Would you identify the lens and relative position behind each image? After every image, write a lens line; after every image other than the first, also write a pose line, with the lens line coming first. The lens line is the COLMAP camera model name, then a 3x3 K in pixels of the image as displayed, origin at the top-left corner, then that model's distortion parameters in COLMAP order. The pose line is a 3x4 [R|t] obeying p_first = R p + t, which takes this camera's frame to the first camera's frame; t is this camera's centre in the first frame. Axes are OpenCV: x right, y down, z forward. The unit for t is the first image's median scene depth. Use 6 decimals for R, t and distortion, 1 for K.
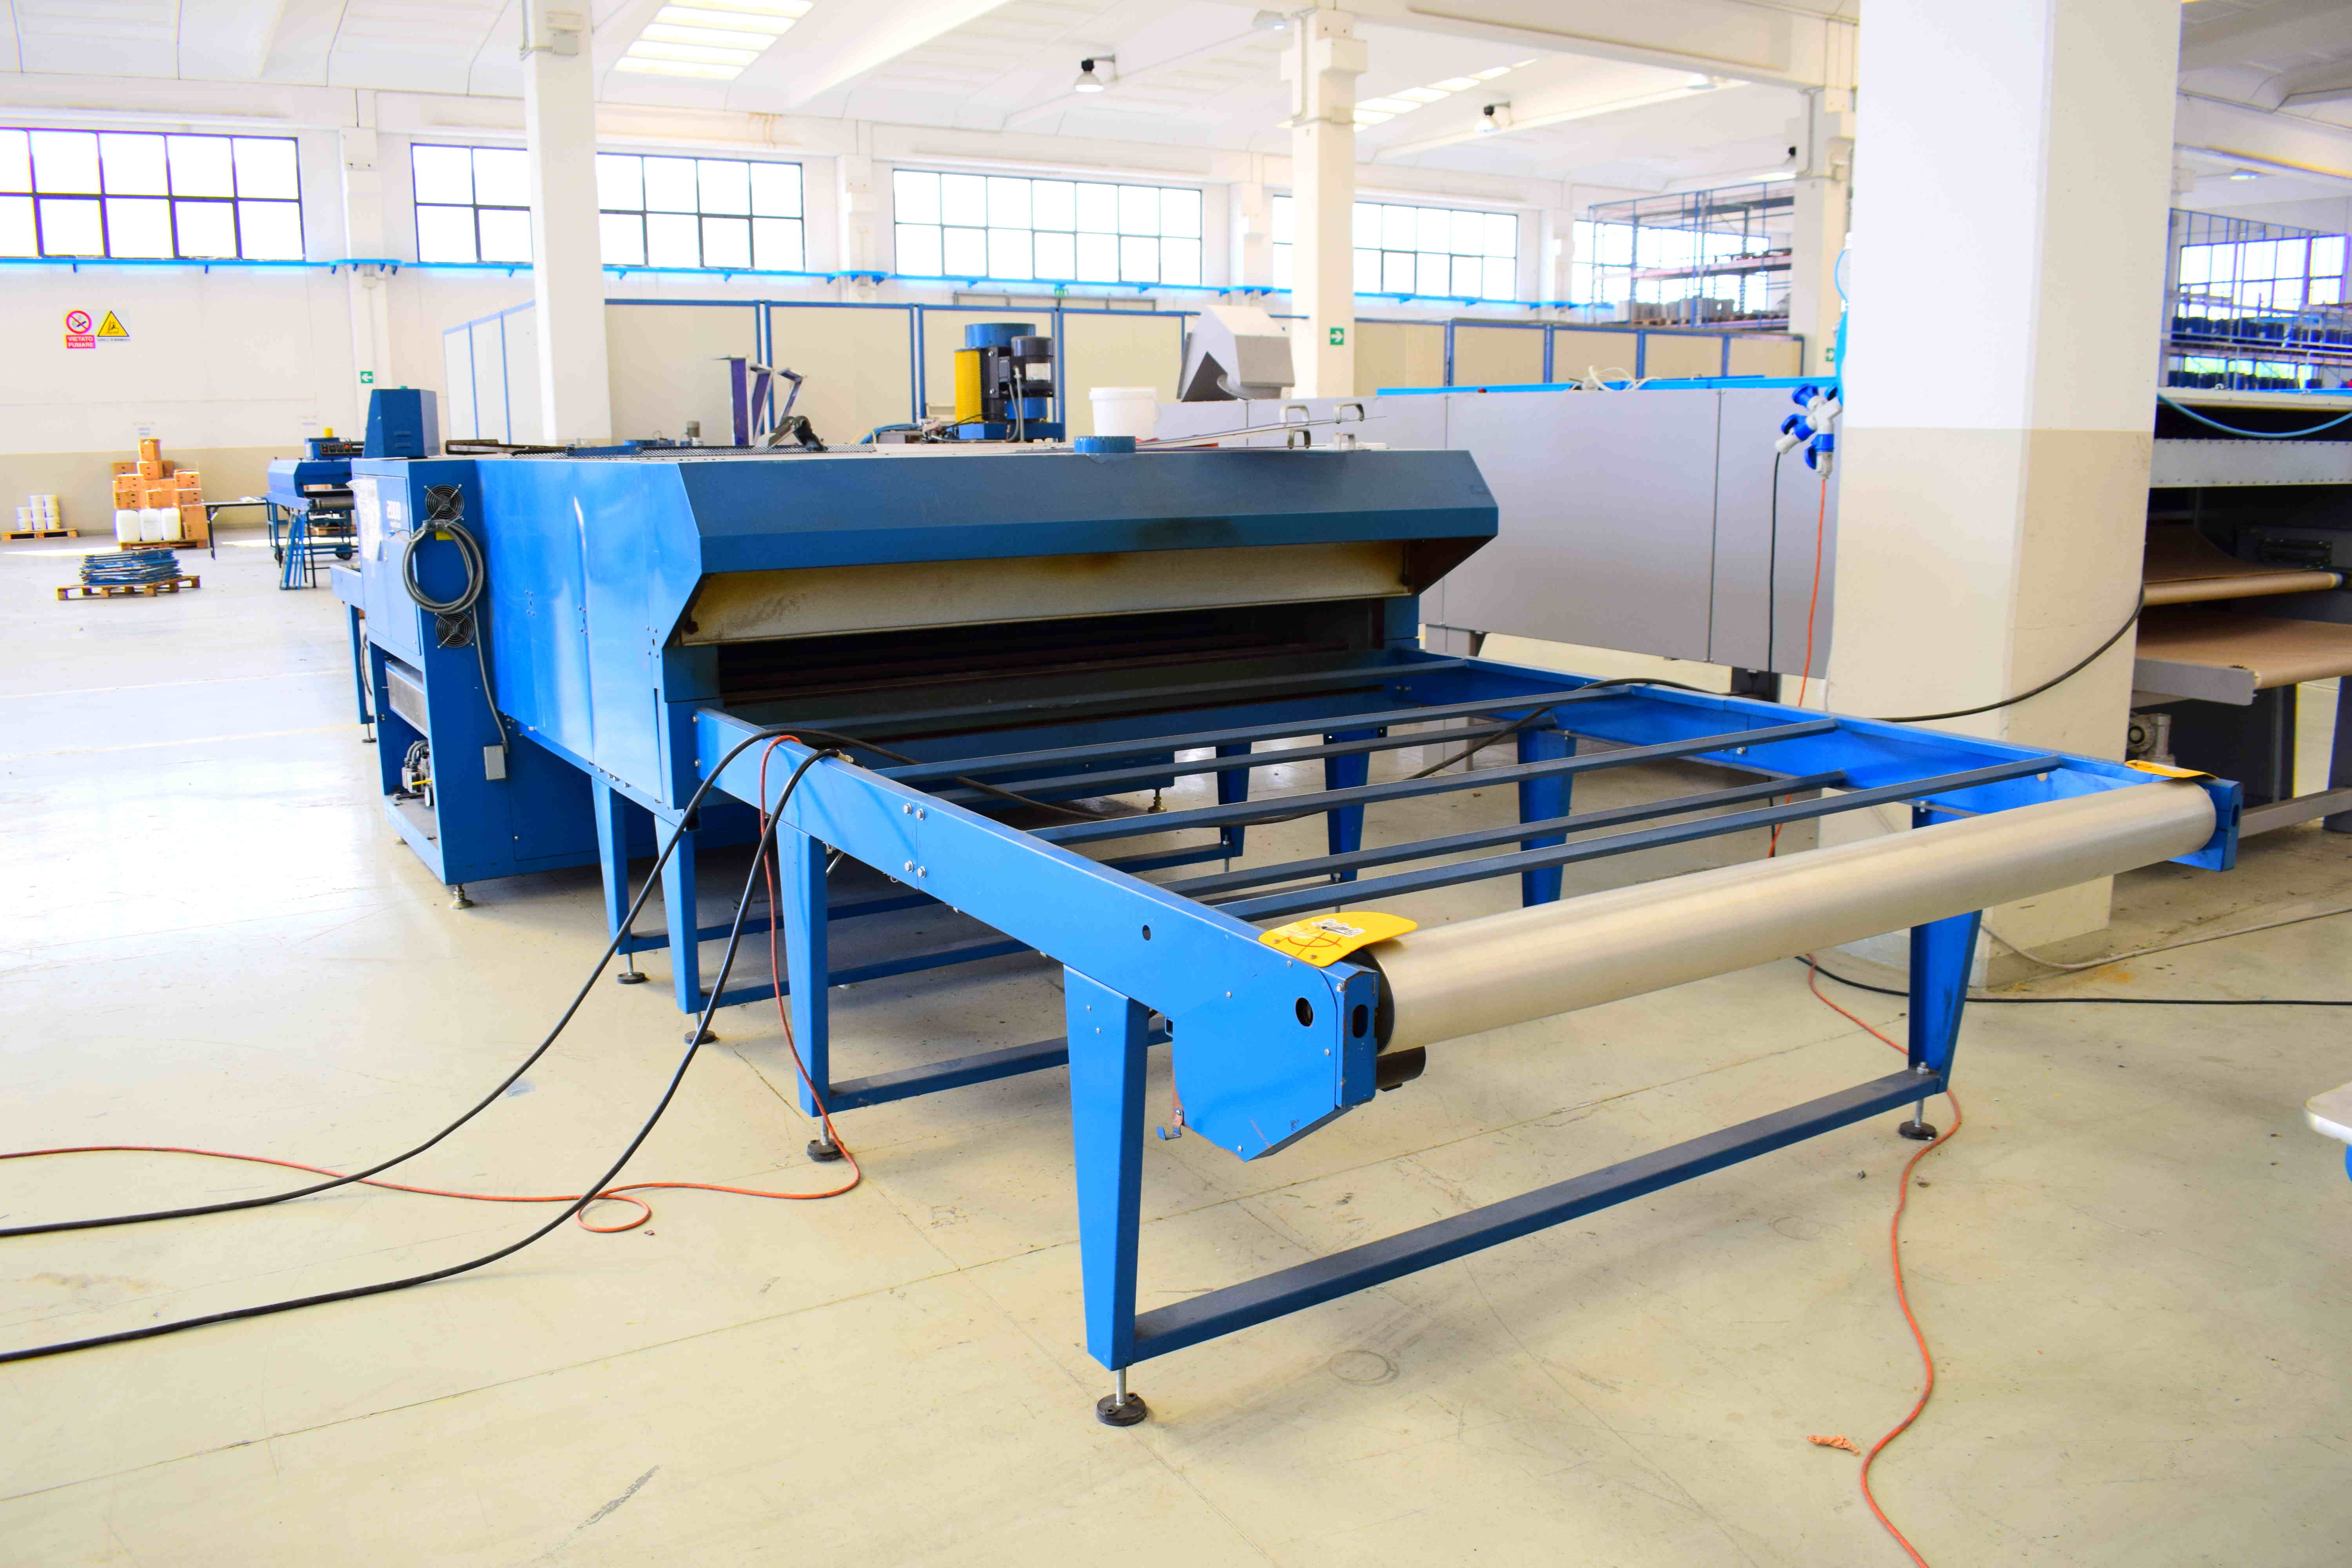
lens RADIAL K [[1793.8, 0, 1176.0], [0, 1793.8, 784.0], [0, 0, 1]] dist [-0.089228, 0.002117]
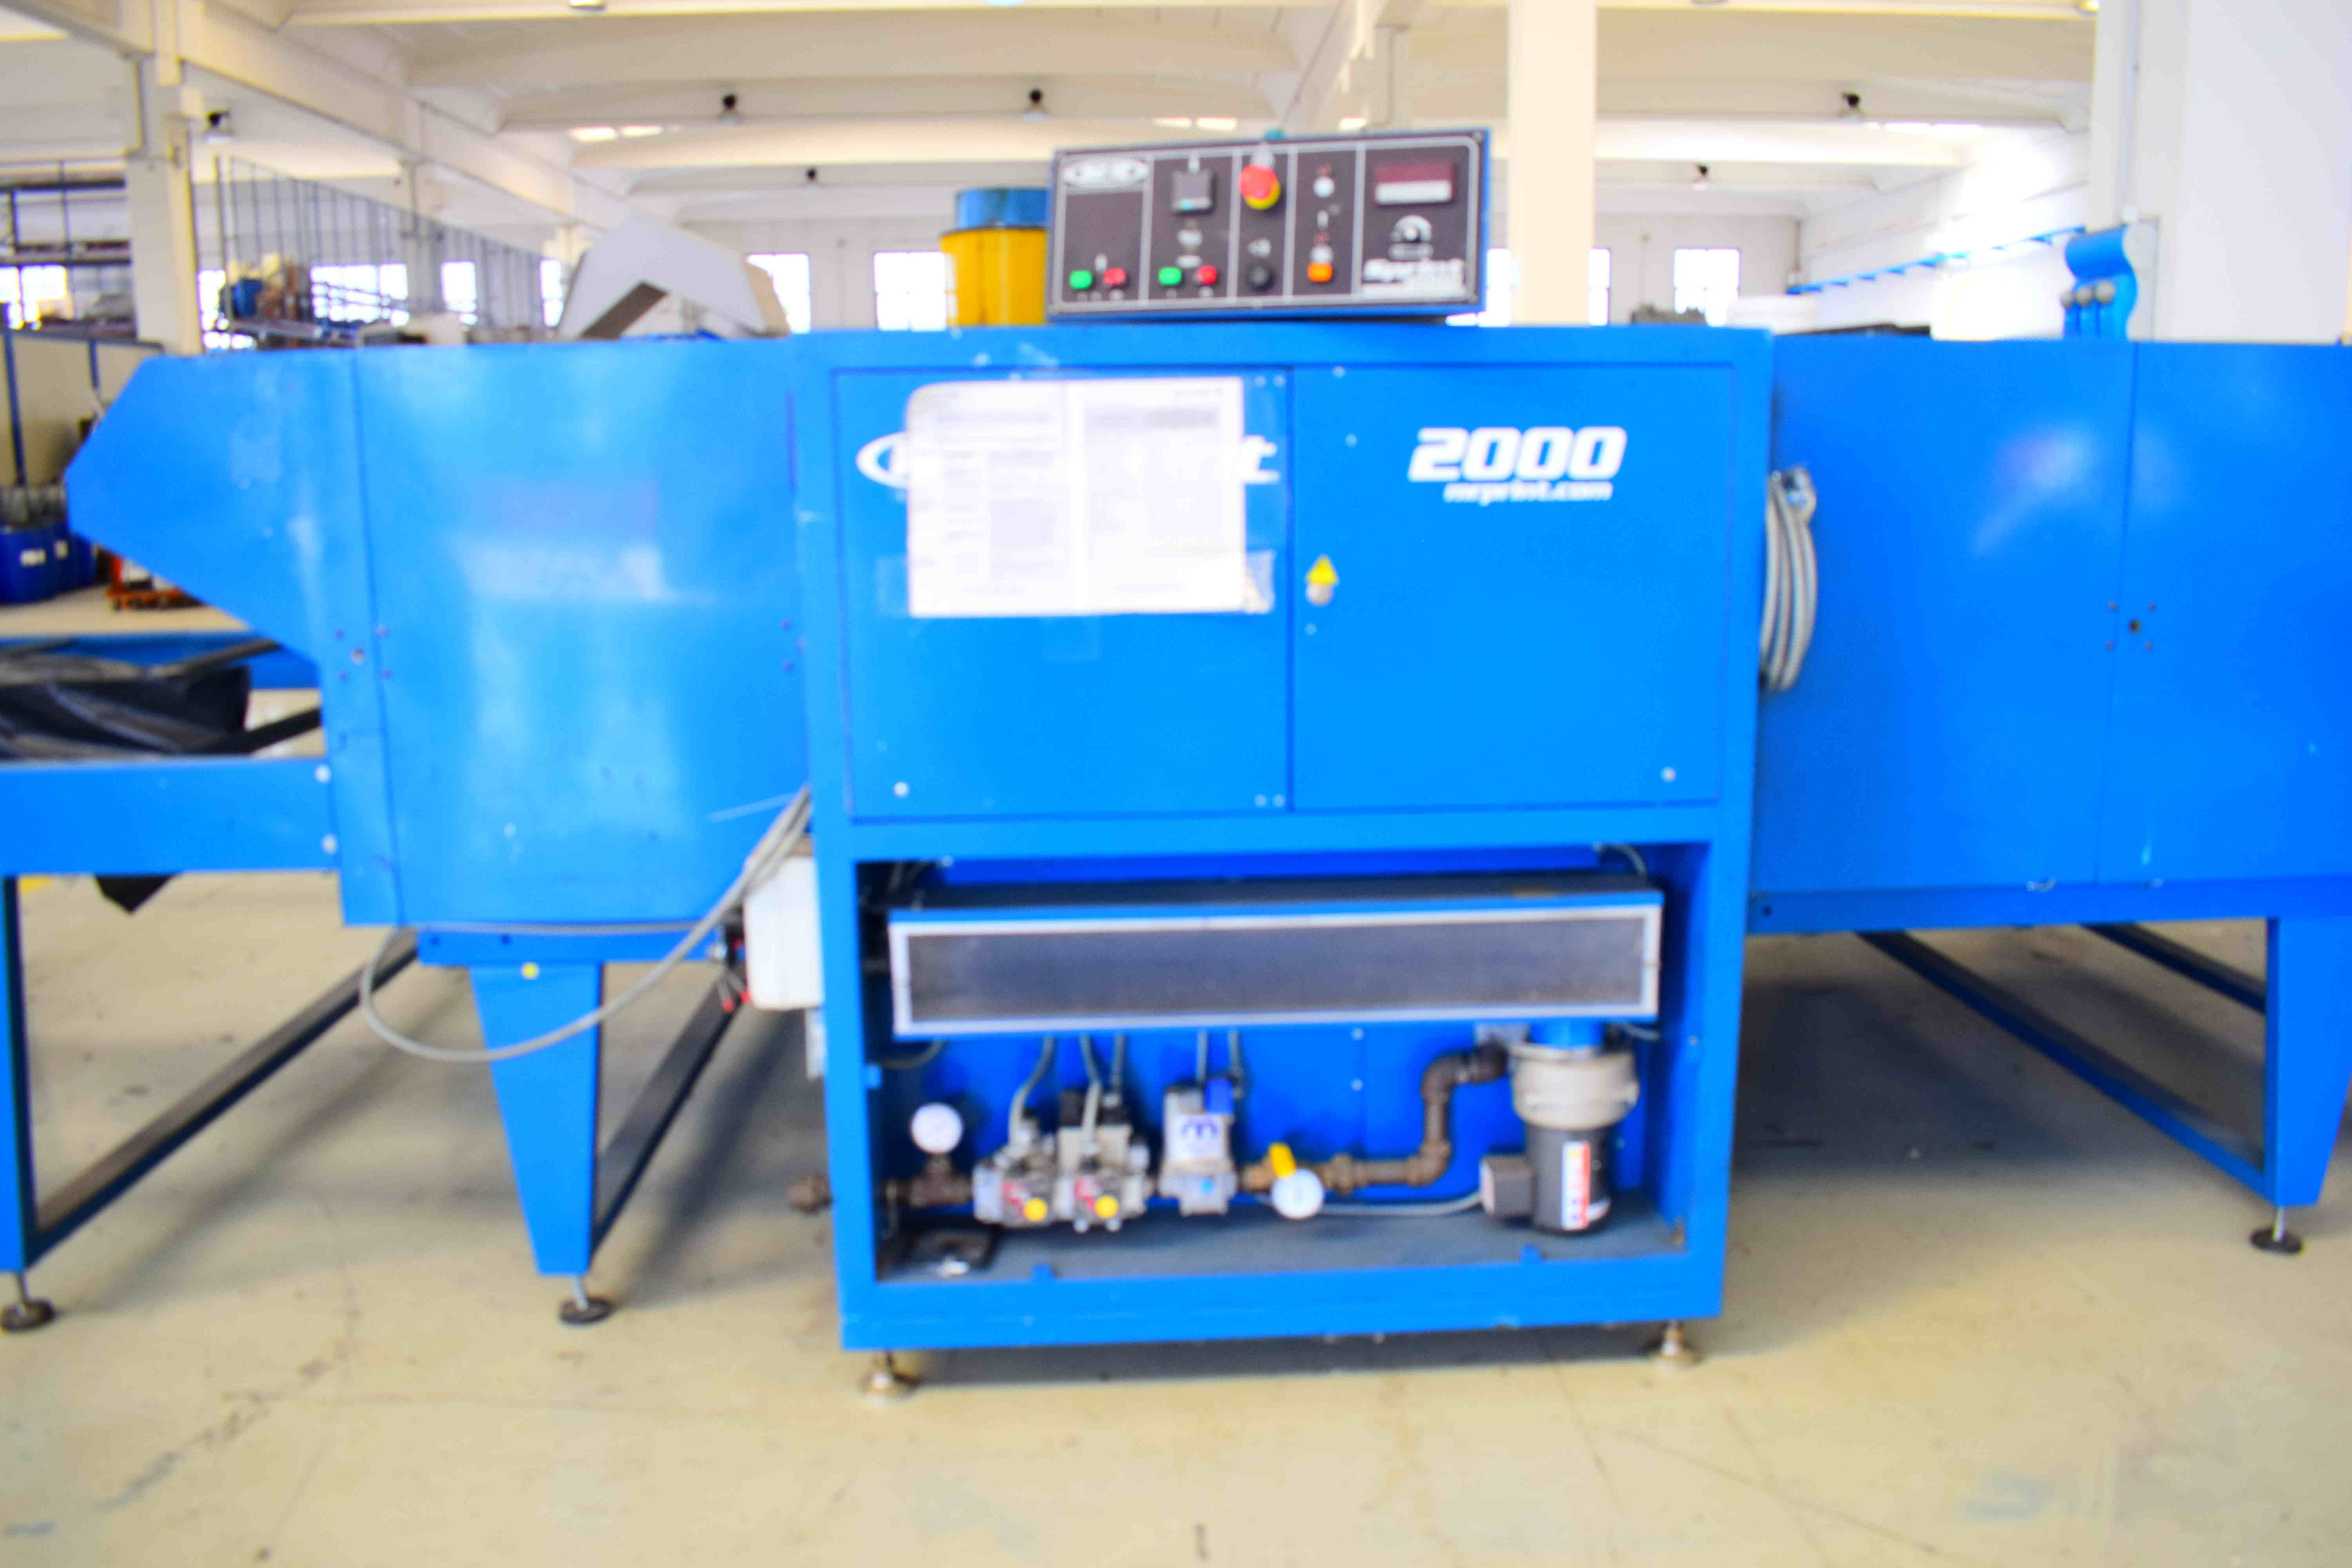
lens RADIAL K [[1808.0, 0, 1176.0], [0, 1808.0, 784.0], [0, 0, 1]] dist [-0.078487, -0.009575]
pose [[0.489500, -0.157797, 0.857607, -0.154436], [0.176732, 0.981032, 0.079633, -0.023747], [-0.853906, 0.112586, 0.508103, 0.165117]]
